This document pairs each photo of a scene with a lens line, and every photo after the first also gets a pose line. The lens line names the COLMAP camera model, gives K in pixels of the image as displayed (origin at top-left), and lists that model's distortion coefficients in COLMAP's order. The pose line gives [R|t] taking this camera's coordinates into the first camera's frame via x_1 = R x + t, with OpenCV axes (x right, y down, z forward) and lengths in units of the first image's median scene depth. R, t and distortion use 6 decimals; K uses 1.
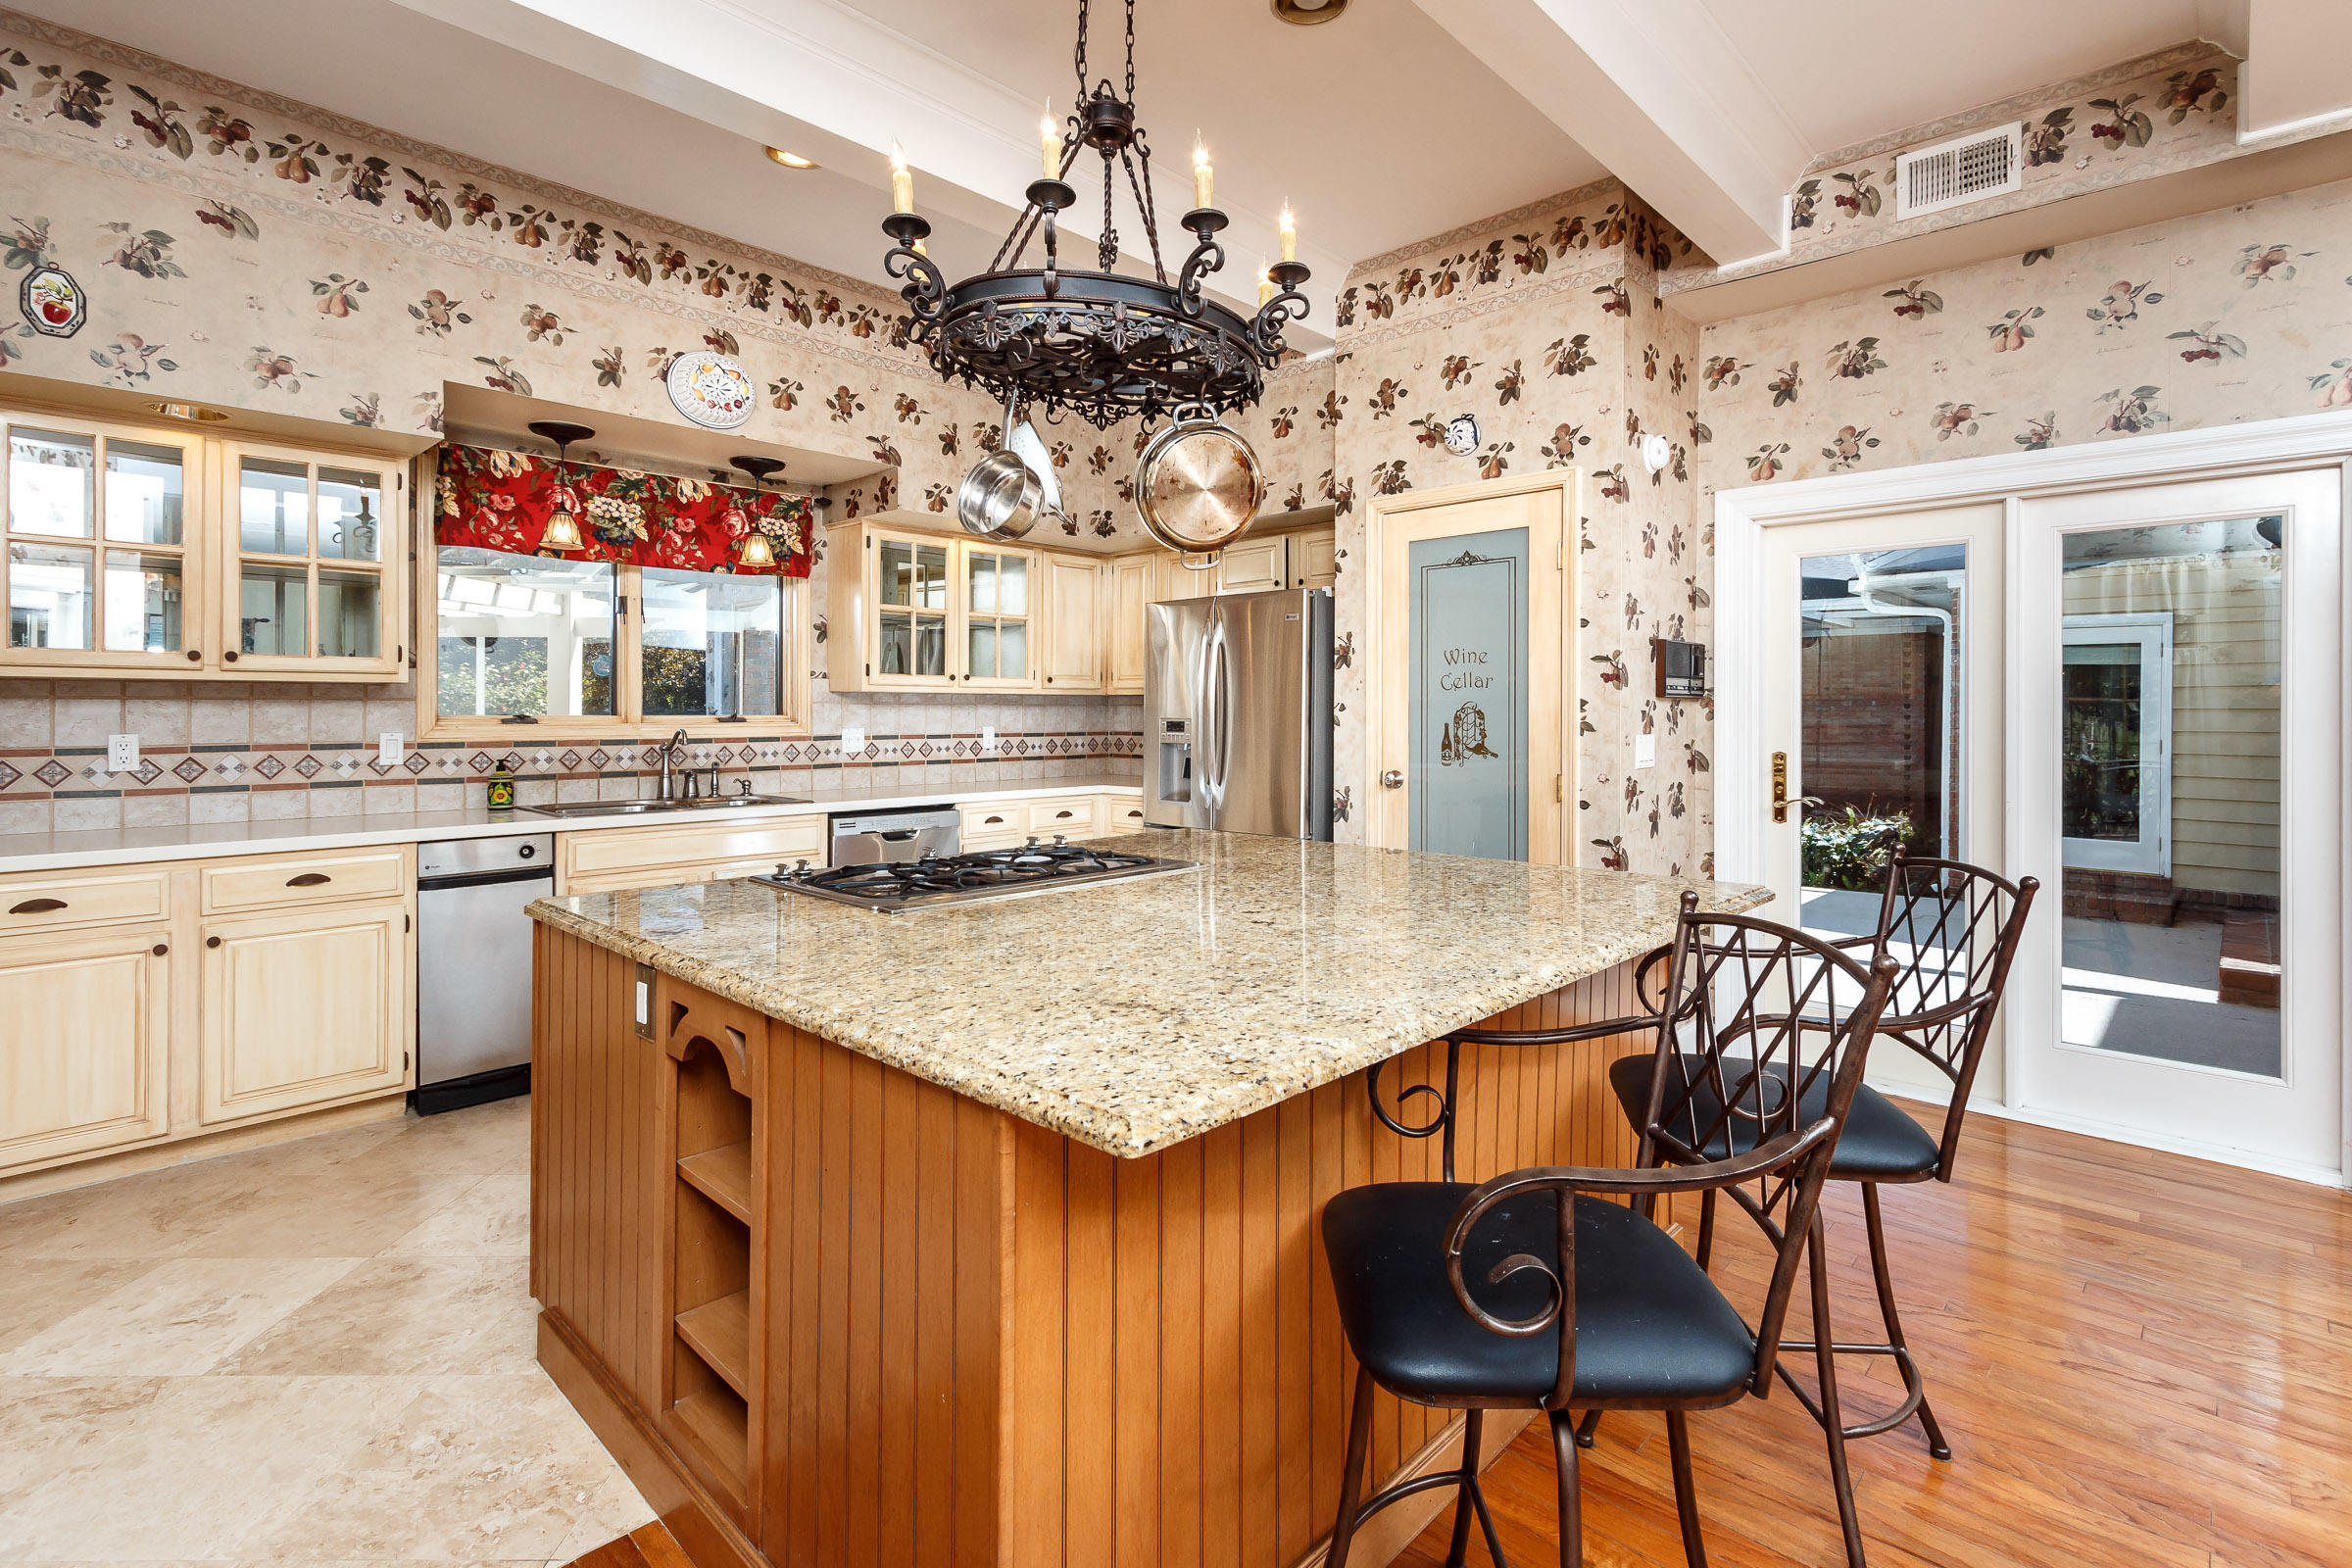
lens RADIAL K [[1116.3, 0, 1169.9], [0, 1116.3, 718.4], [0, 0, 1]] dist [0.000532, -0.000188]
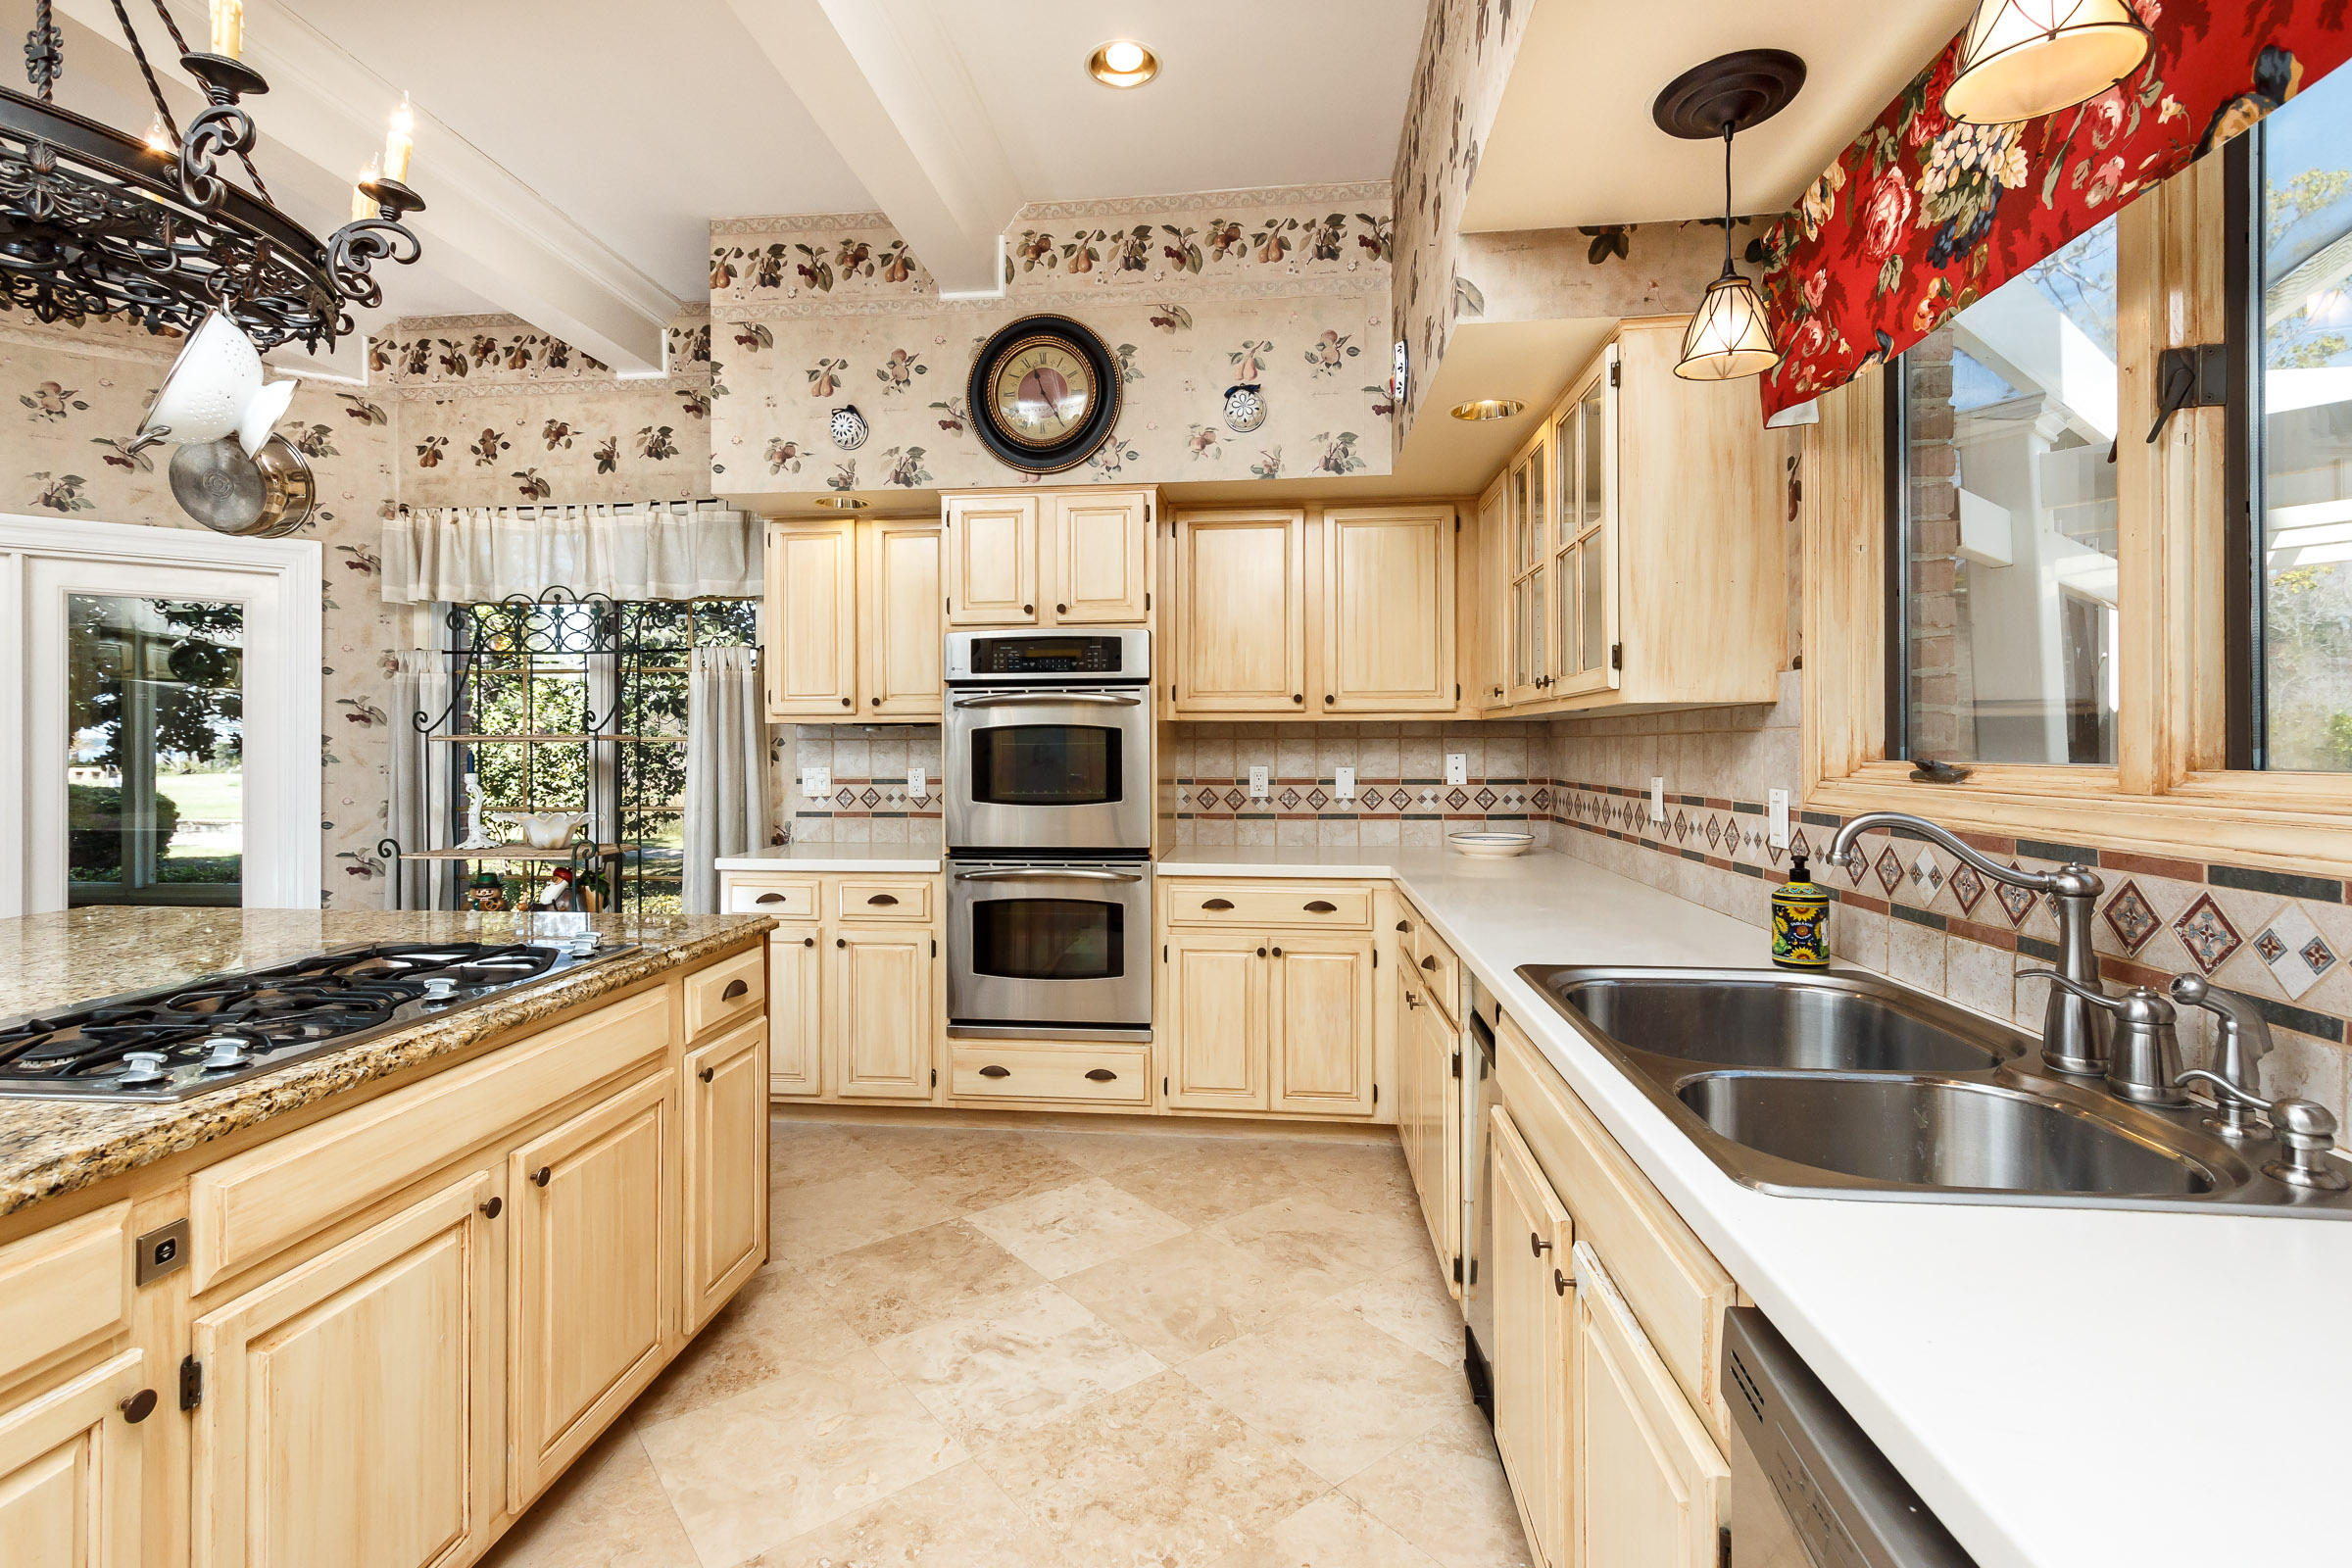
lens RADIAL K [[1089.8, 0, 1159.0], [0, 1089.8, 744.0], [0, 0, 1]] dist [0.001058, -0.000430]
pose [[-0.794241, 0.002230, -0.607598, -0.105810], [0.001672, 0.999997, 0.001485, -0.010059], [0.607600, 0.000163, -0.794243, 1.087169]]
